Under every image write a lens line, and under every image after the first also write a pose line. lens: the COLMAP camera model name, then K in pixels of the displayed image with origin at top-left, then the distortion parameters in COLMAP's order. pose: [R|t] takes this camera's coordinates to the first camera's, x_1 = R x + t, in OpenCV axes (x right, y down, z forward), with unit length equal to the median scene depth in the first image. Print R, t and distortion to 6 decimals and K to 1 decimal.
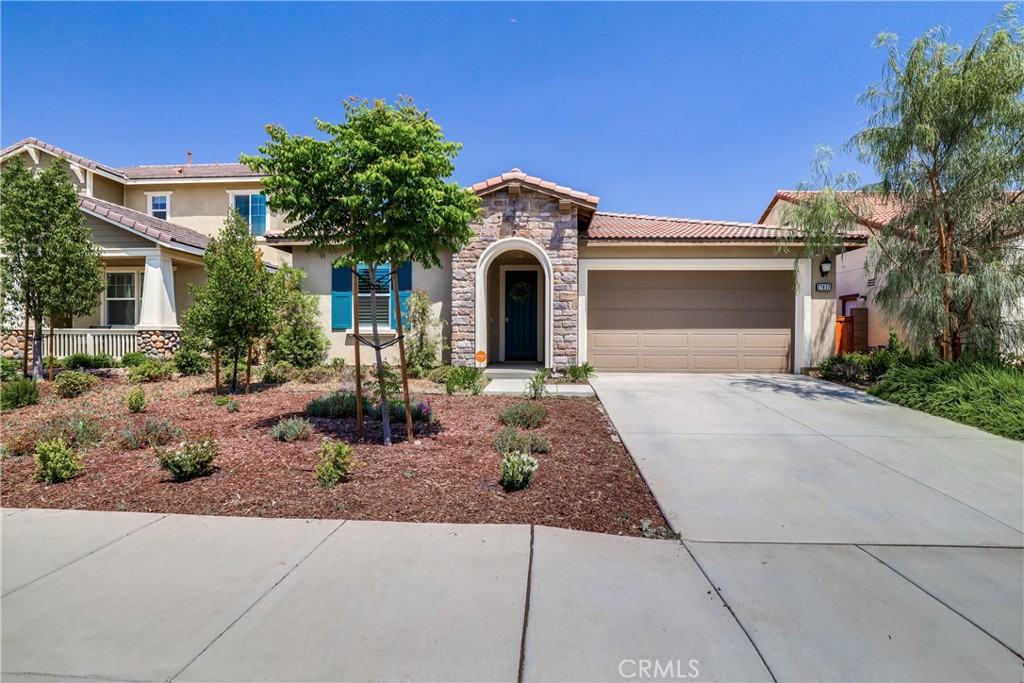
lens RADIAL K [[527.8, 0, 512.9], [0, 527.8, 341.6], [0, 0, 1]] dist [-0.006868, -0.000403]
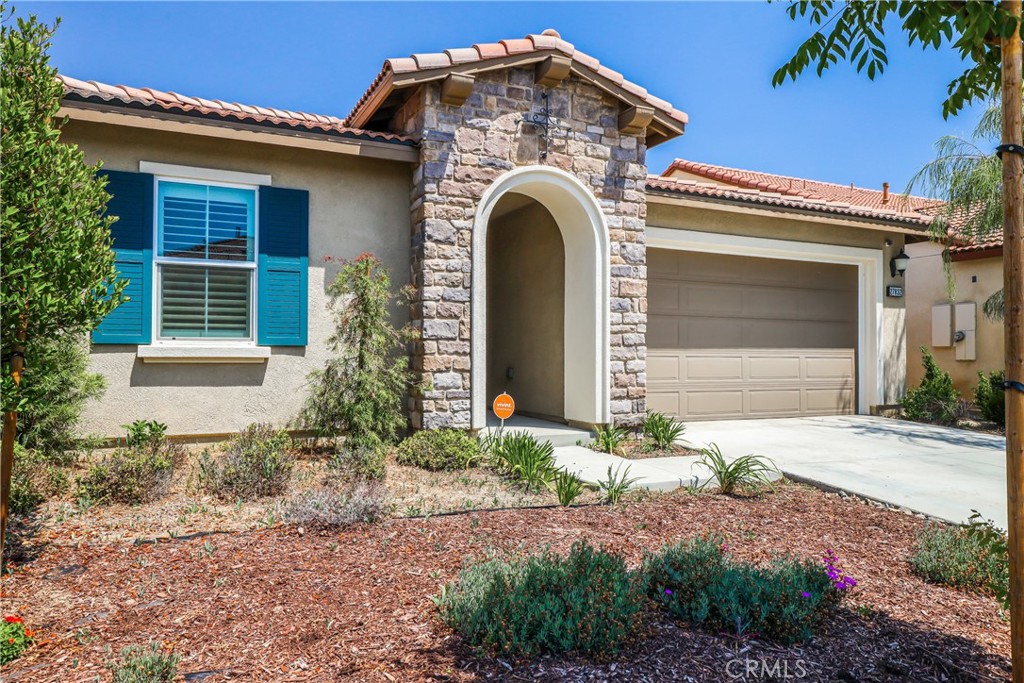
lens RADIAL K [[749.1, 0, 511.7], [0, 749.1, 341.1], [0, 0, 1]] dist [0.006628, 0.002299]
pose [[0.863528, 0.010062, 0.504200, -0.380868], [0.001596, 0.999741, -0.022685, -0.014418], [-0.504298, 0.020394, 0.863289, 0.399861]]
